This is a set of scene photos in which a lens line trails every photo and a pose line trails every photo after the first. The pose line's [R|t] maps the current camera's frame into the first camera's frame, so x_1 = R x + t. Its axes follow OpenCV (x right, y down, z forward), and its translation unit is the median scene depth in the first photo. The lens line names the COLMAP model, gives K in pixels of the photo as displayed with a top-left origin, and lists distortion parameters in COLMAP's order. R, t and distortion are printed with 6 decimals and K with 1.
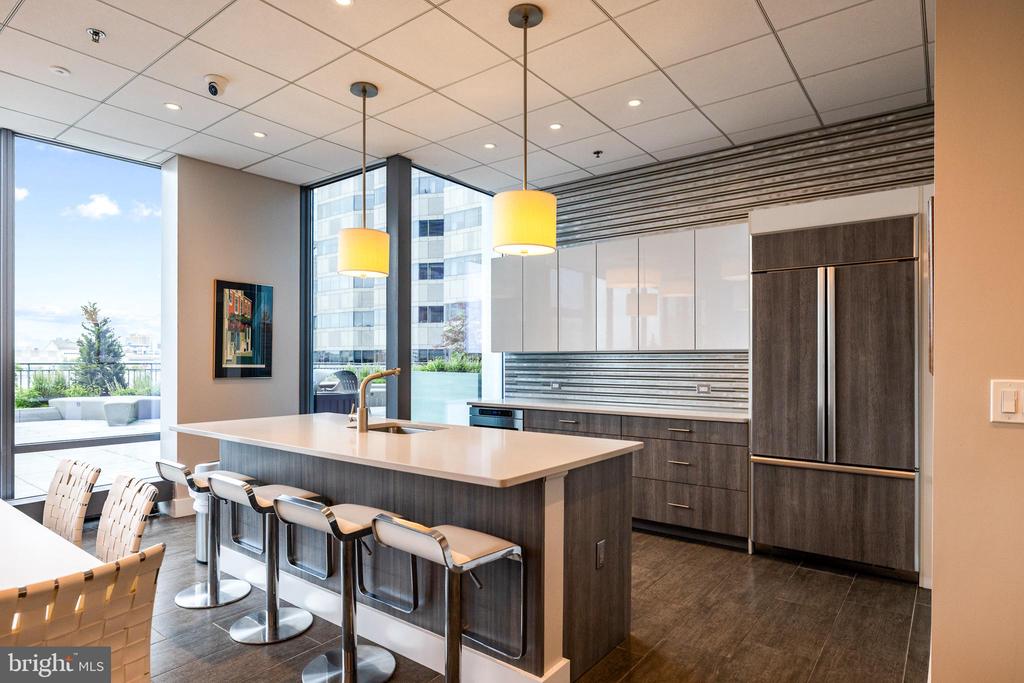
lens RADIAL K [[570.9, 0, 512.3], [0, 570.9, 355.5], [0, 0, 1]] dist [0.000875, -0.000274]
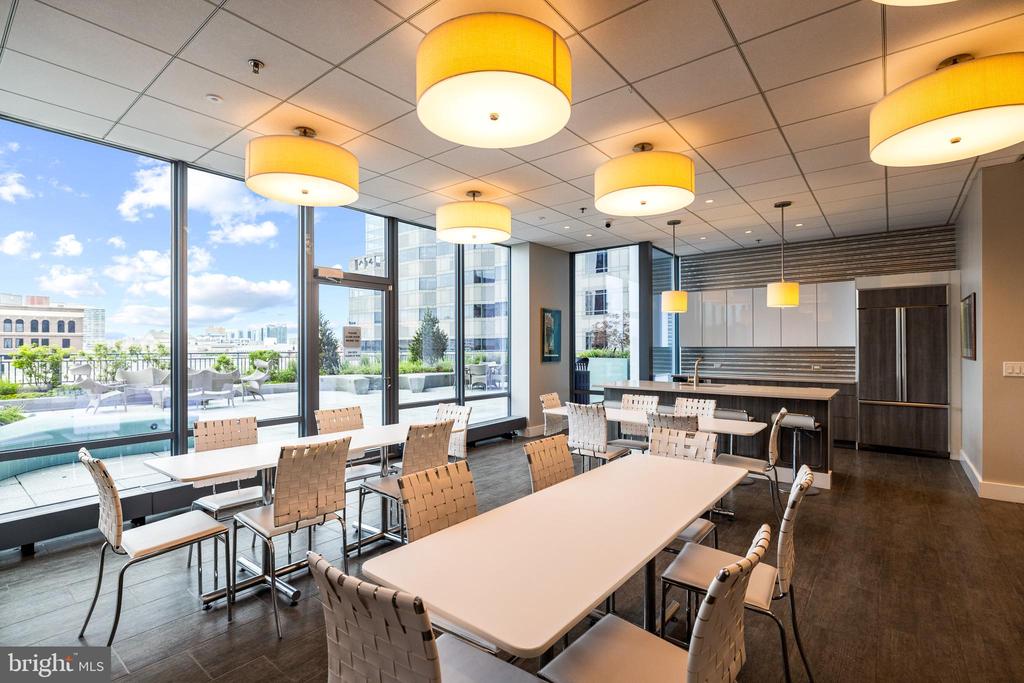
lens RADIAL K [[482.4, 0, 507.7], [0, 482.4, 338.6], [0, 0, 1]] dist [-0.004829, 0.000299]
pose [[0.999994, -0.003421, 0.000955, -0.838423], [0.003427, 0.999969, -0.007147, -0.032861], [-0.000930, 0.007150, 0.999974, -0.707799]]
